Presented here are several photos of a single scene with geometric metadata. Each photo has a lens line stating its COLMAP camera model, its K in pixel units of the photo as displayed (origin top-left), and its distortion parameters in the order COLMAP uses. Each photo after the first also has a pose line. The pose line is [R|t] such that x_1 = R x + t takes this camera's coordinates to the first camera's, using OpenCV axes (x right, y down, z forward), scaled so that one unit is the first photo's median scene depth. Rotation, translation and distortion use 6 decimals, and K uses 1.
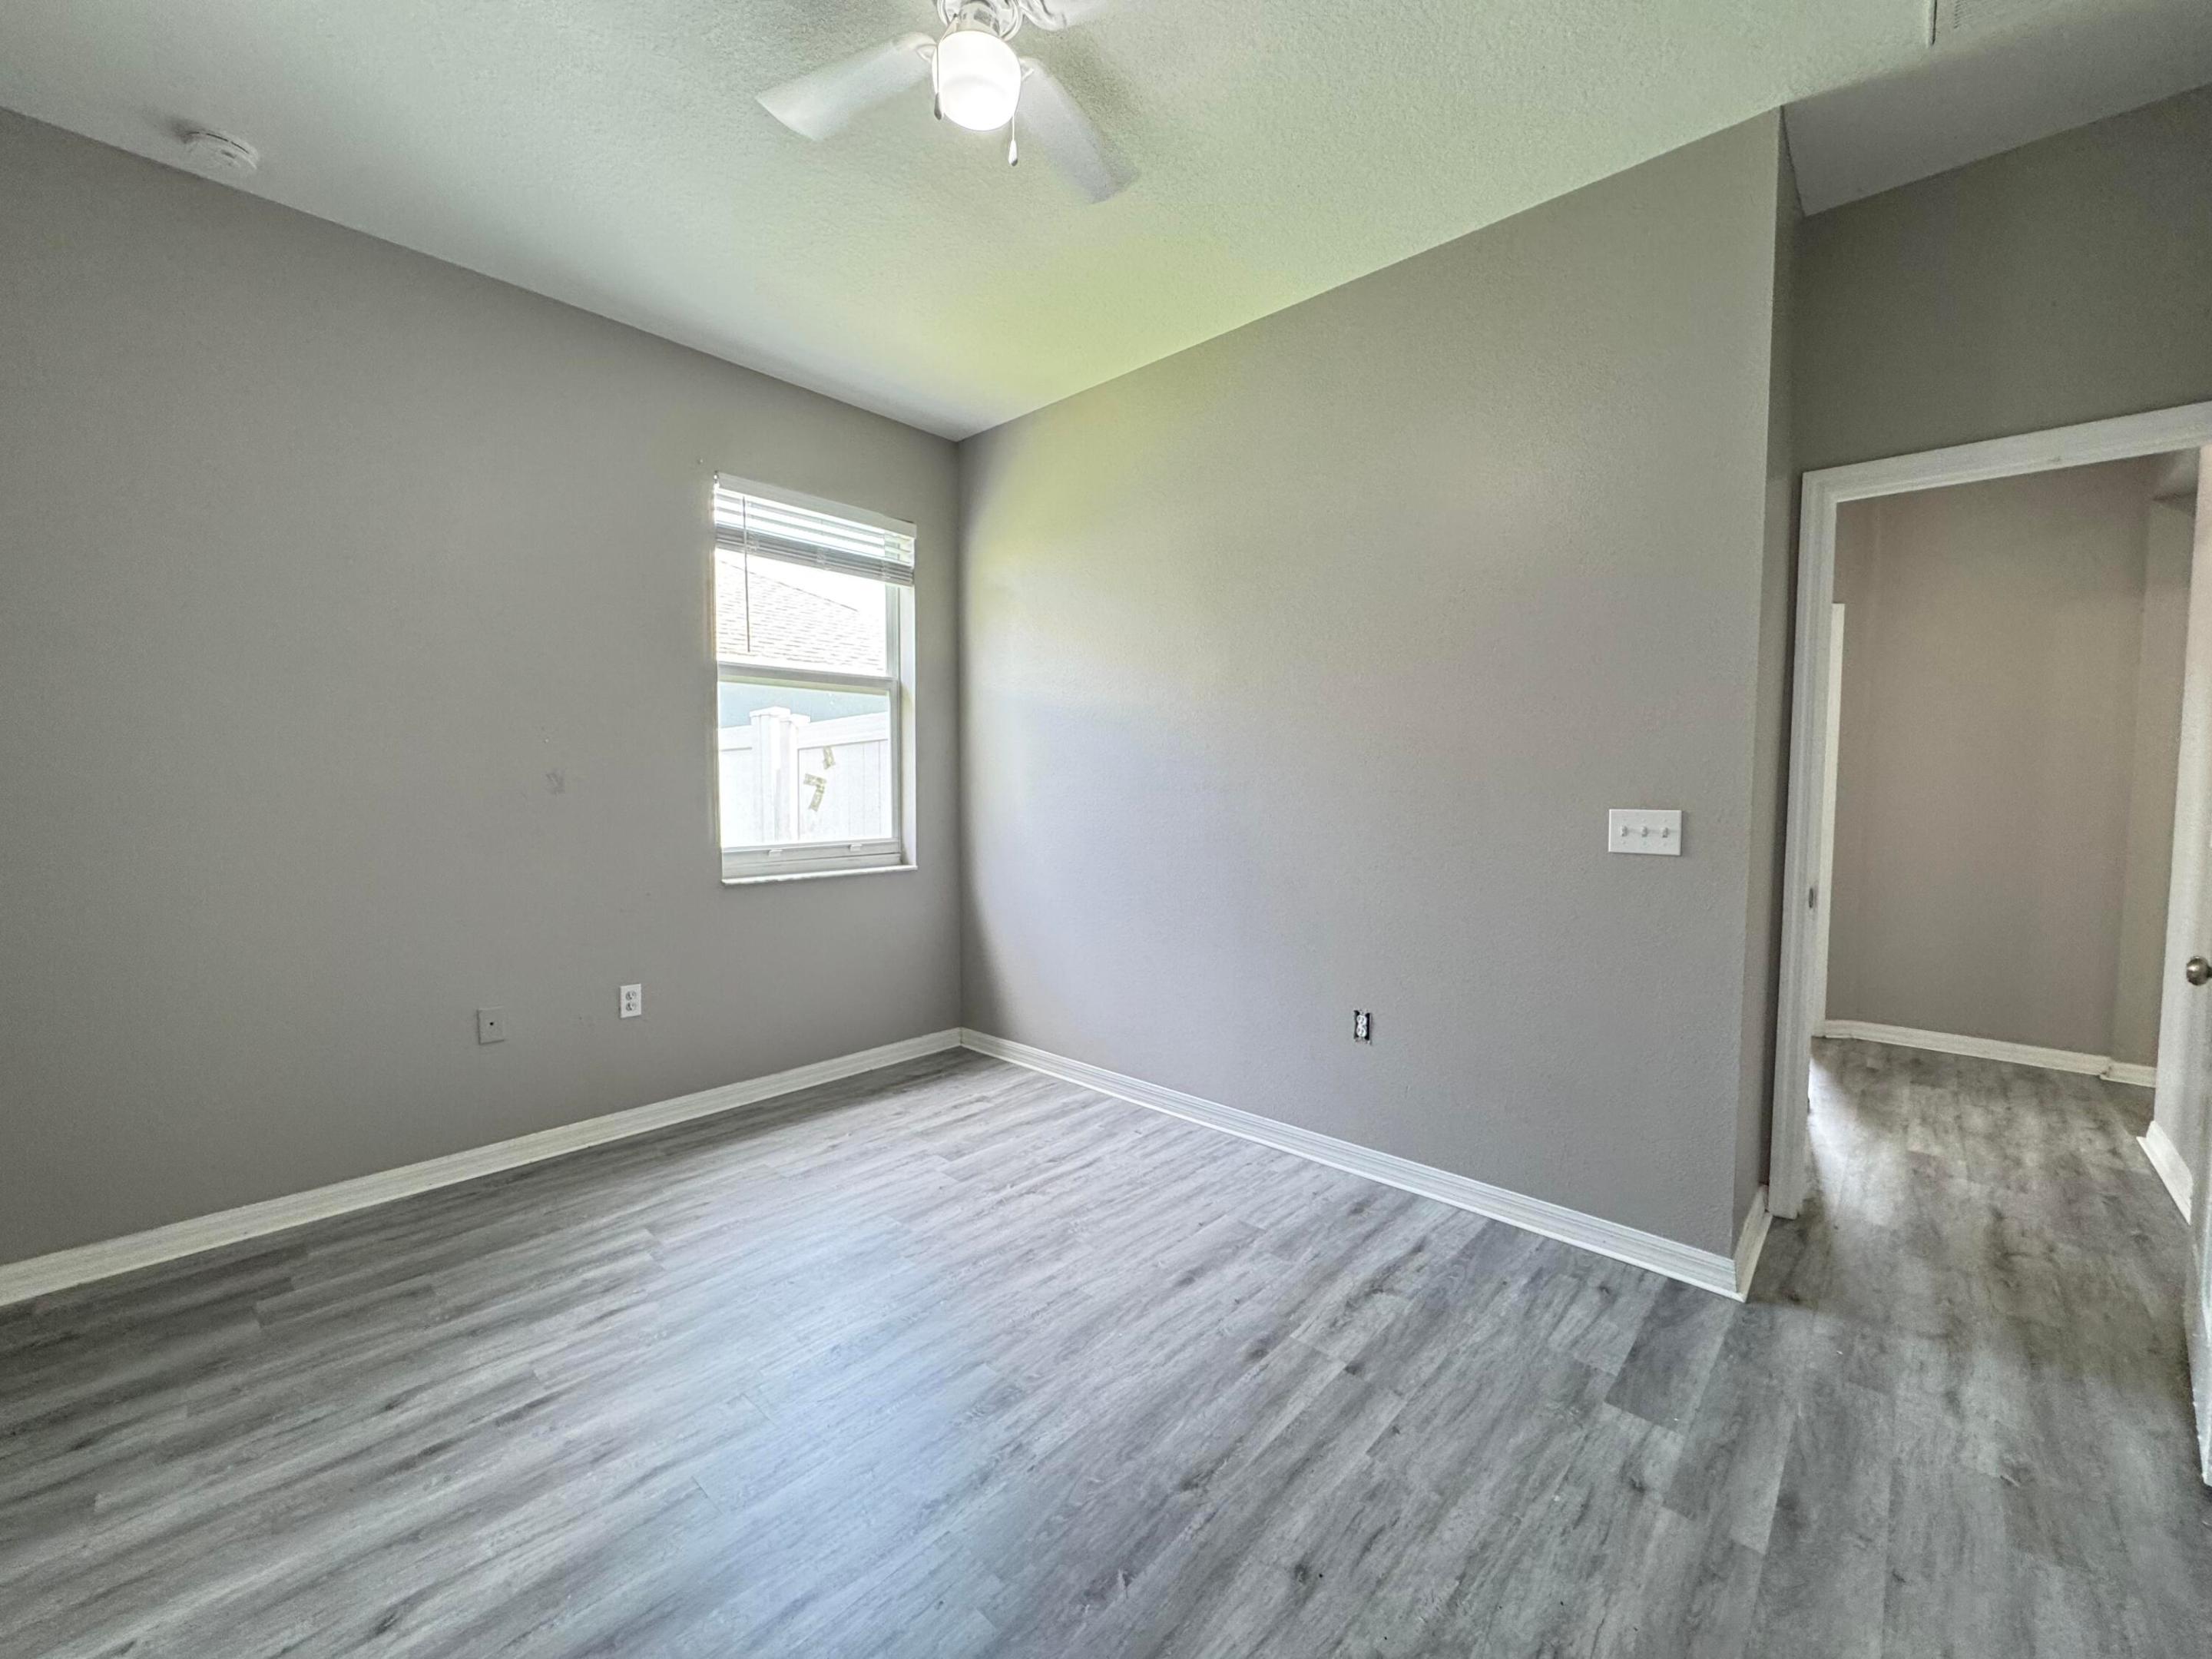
lens RADIAL K [[886.5, 0, 1103.8], [0, 886.5, 826.3], [0, 0, 1]] dist [-0.004015, 0.001057]
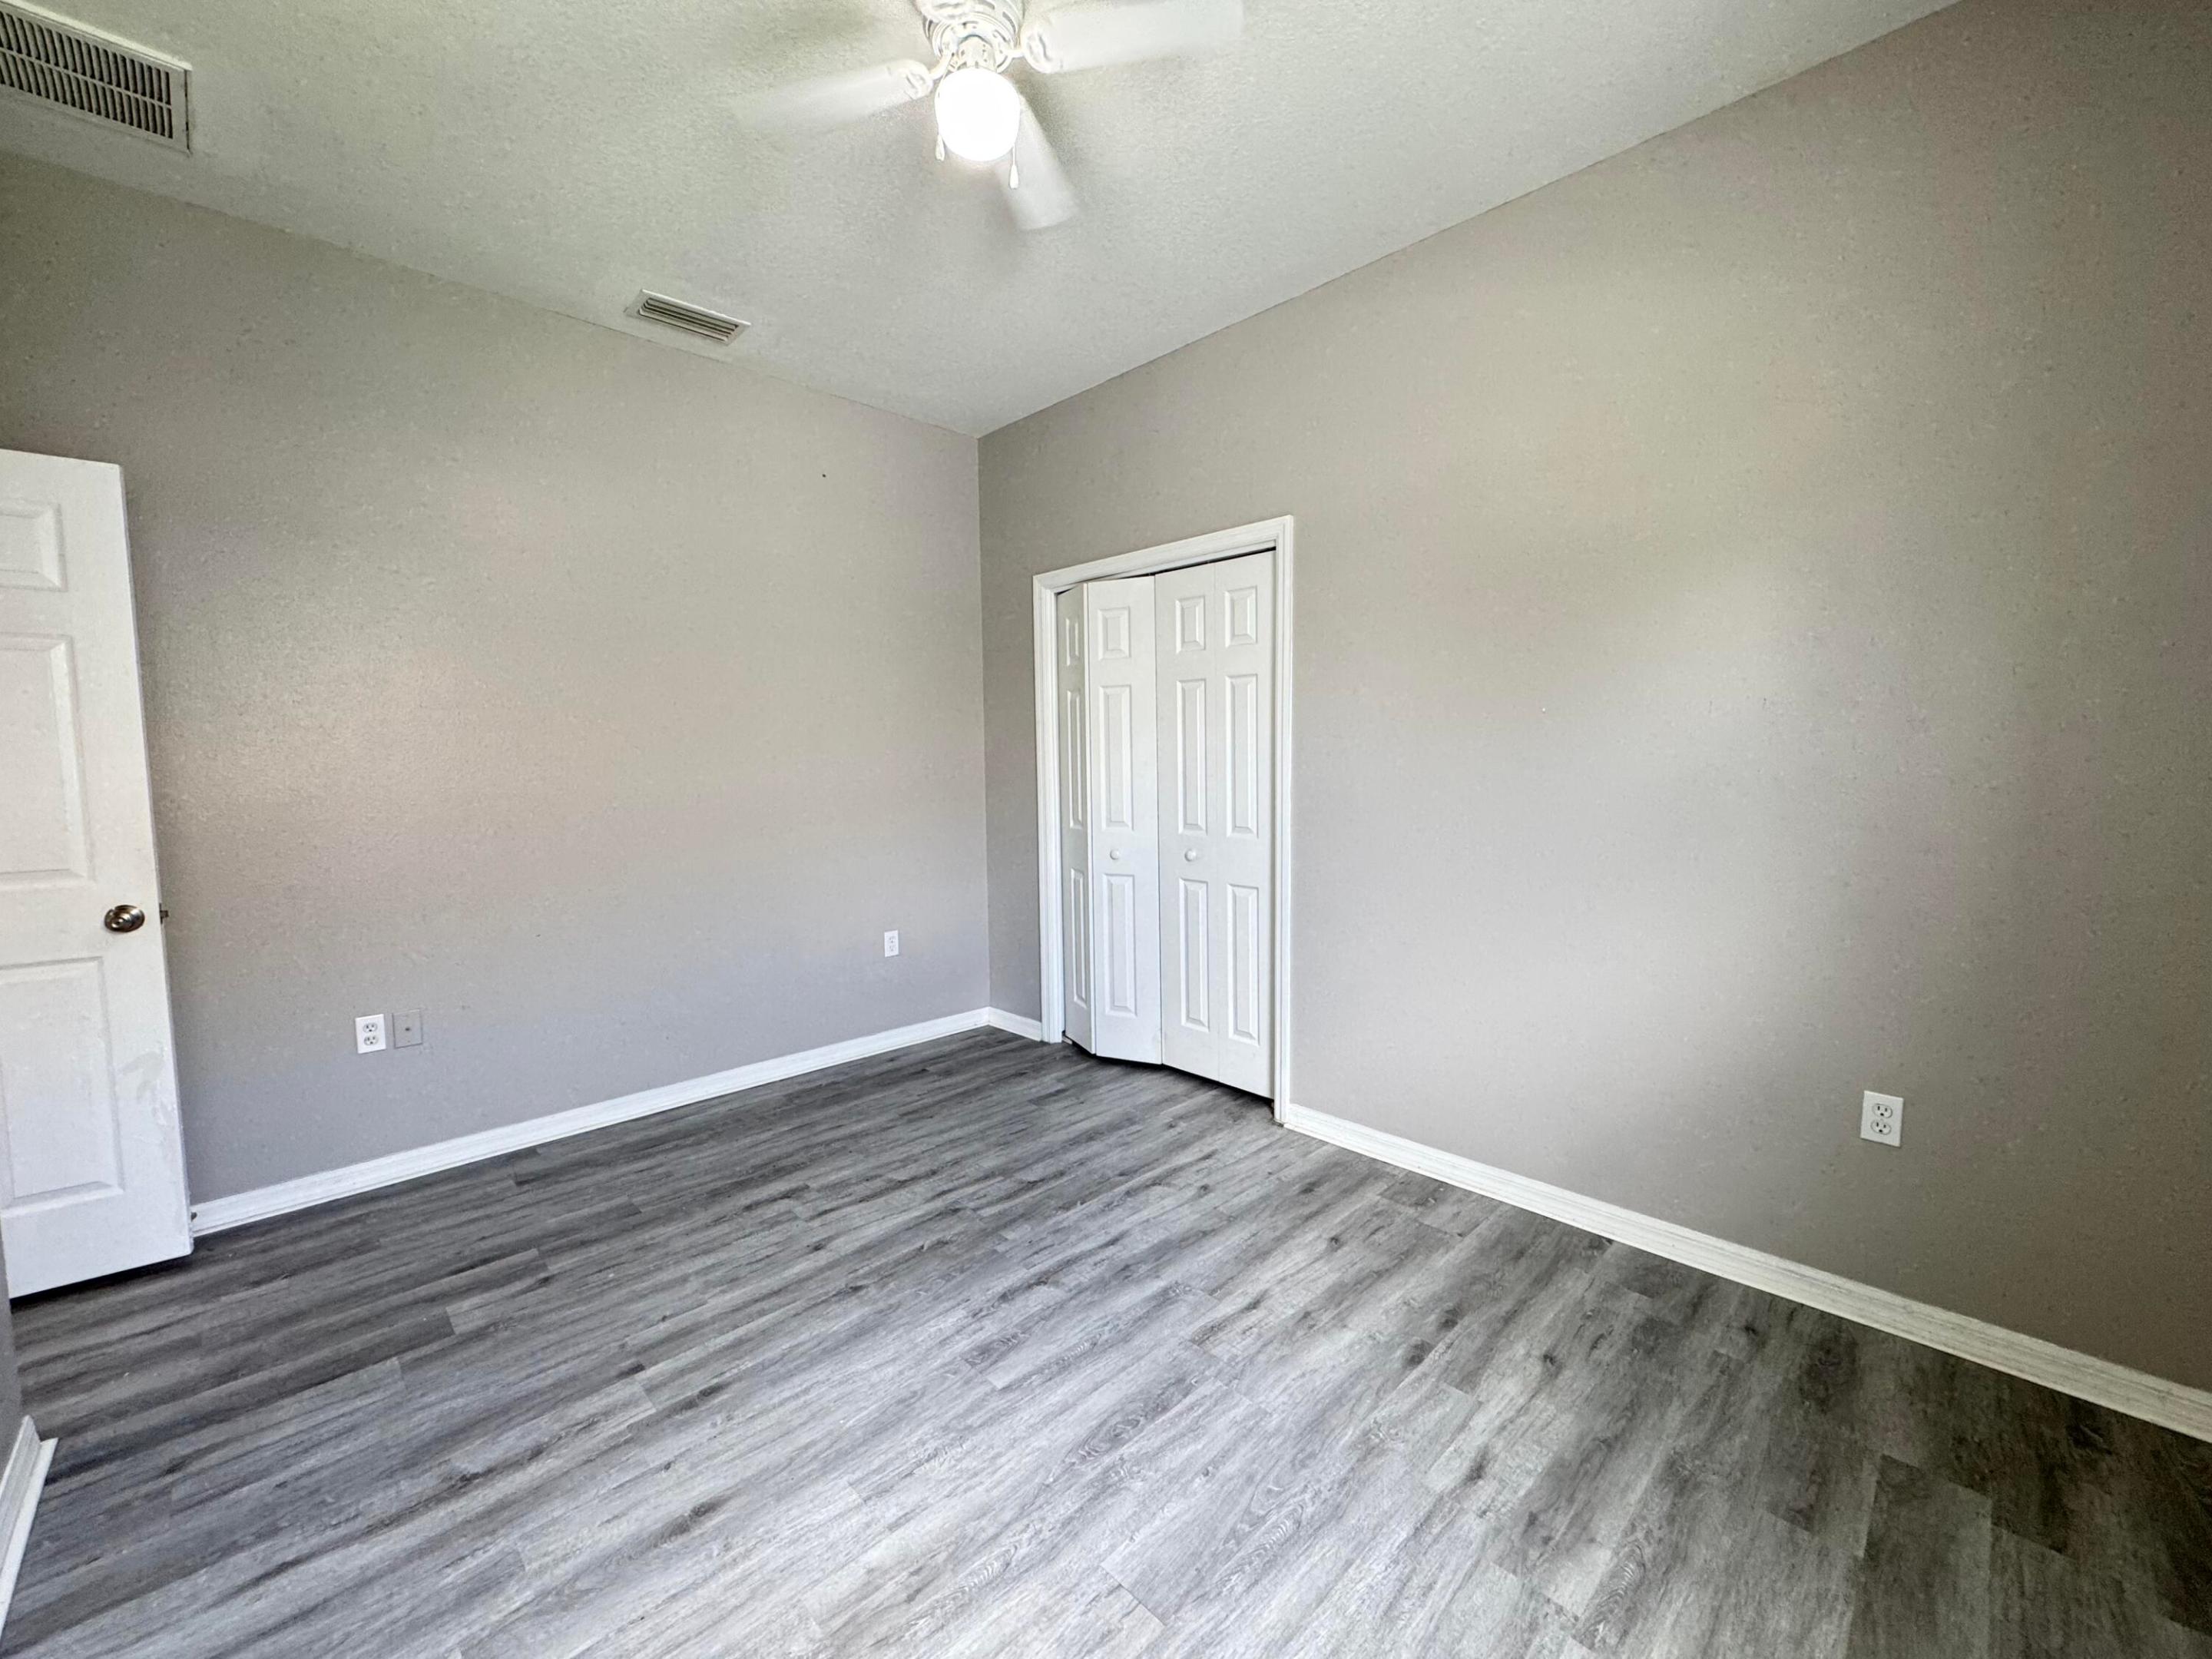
lens RADIAL K [[886.5, 0, 1103.8], [0, 886.5, 826.3], [0, 0, 1]] dist [-0.004015, 0.001057]
pose [[-0.998832, 0.003325, 0.048200, -0.270058], [0.009640, 0.991284, 0.131386, -0.112477], [-0.047343, 0.131697, -0.990159, 1.697586]]
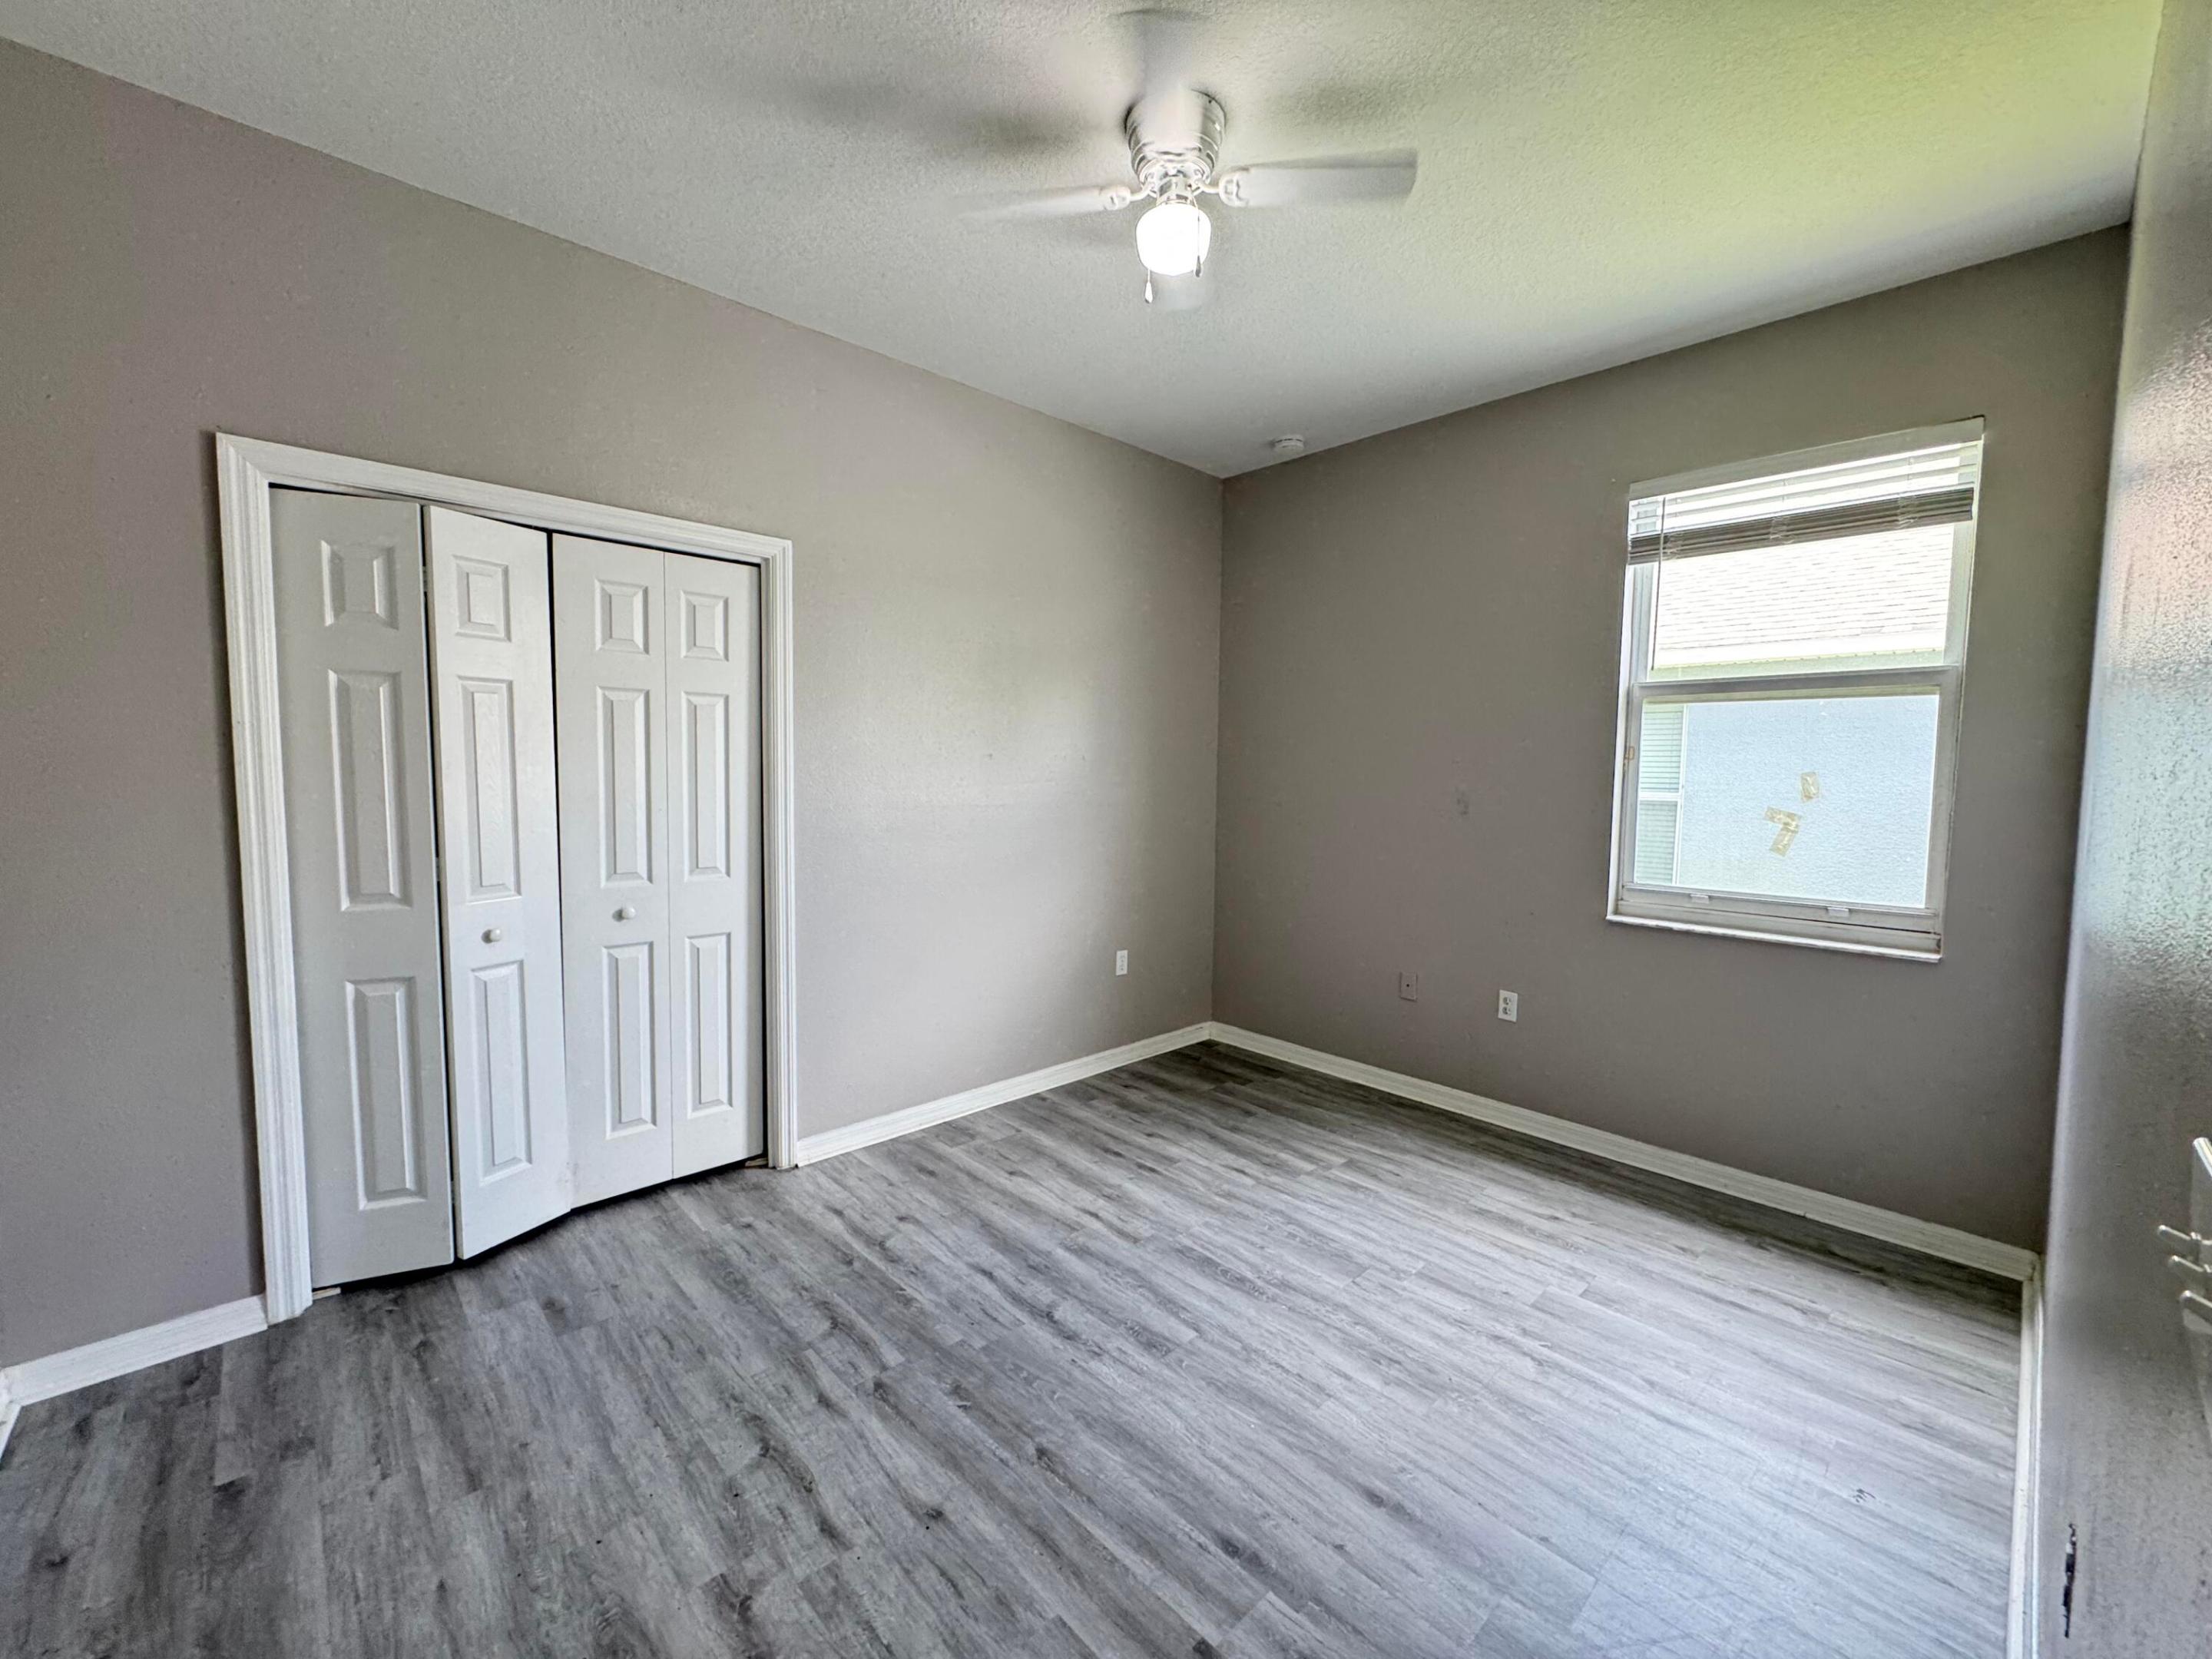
lens RADIAL K [[886.5, 0, 1103.8], [0, 886.5, 826.3], [0, 0, 1]] dist [-0.004015, 0.001057]
pose [[-0.065573, 0.062716, -0.995875, 0.875271], [-0.067170, 0.995482, 0.067114, -0.098976], [0.995584, 0.071294, -0.061064, 0.820830]]
